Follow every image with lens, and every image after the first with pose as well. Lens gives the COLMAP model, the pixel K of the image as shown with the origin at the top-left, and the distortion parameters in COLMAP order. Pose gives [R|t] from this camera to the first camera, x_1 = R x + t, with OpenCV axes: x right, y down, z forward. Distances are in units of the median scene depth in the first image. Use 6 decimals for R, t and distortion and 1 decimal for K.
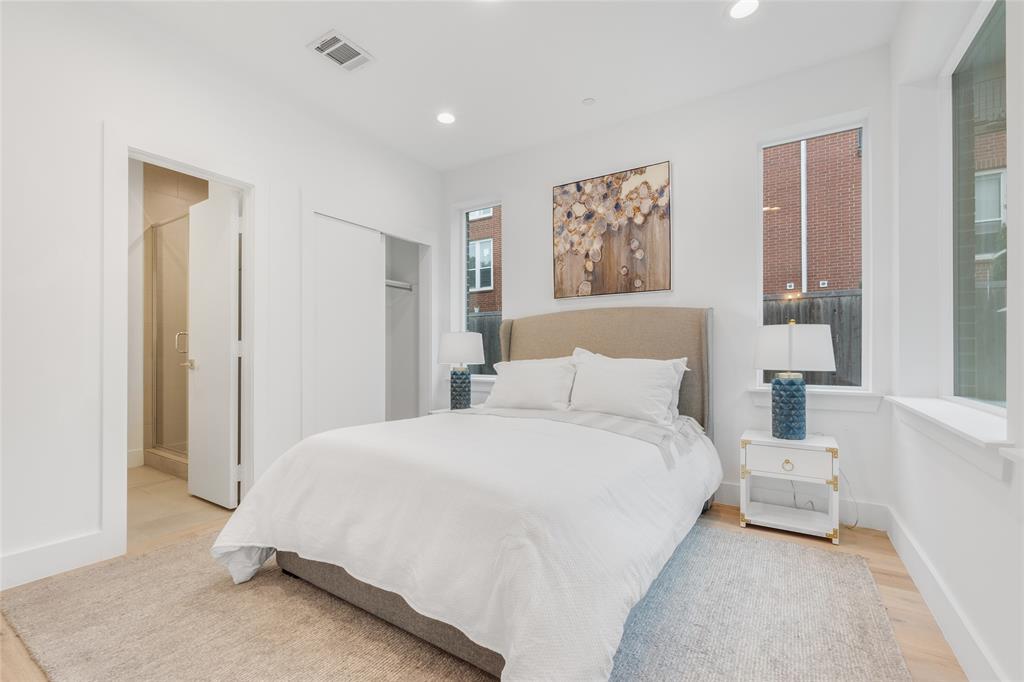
lens RADIAL K [[442.5, 0, 510.8], [0, 442.5, 346.1], [0, 0, 1]] dist [-0.002509, 0.000218]
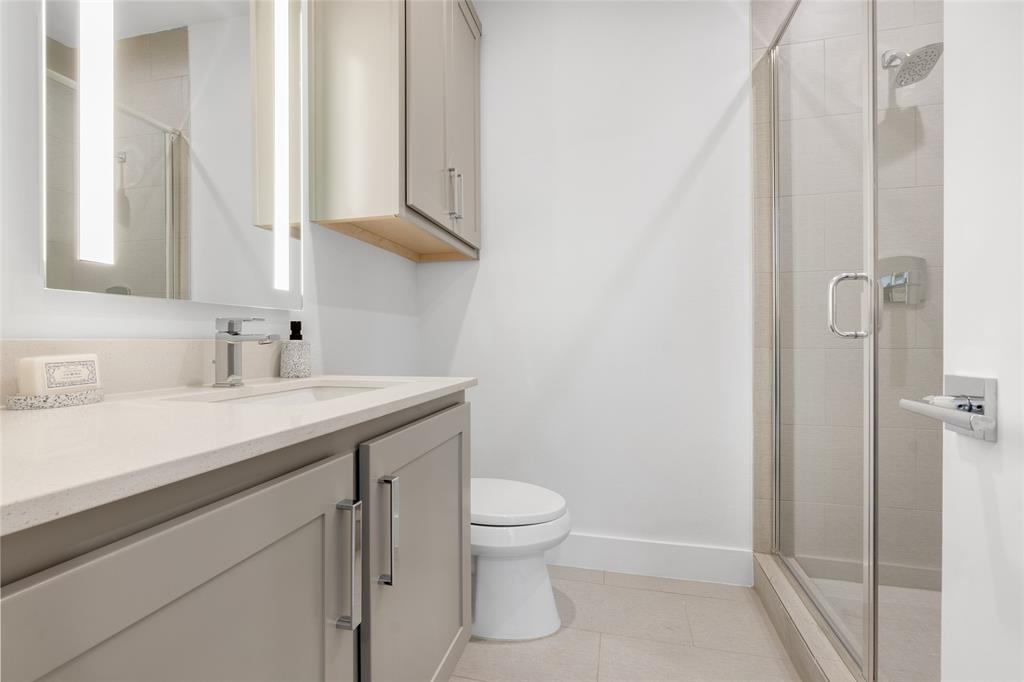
lens RADIAL K [[442.5, 0, 512.9], [0, 442.5, 339.8], [0, 0, 1]] dist [-0.002509, 0.000218]
pose [[0.337059, -0.000206, -0.941483, -0.489950], [0.010595, 0.999937, 0.003574, 0.011133], [0.941424, -0.011180, 0.337040, 0.616953]]
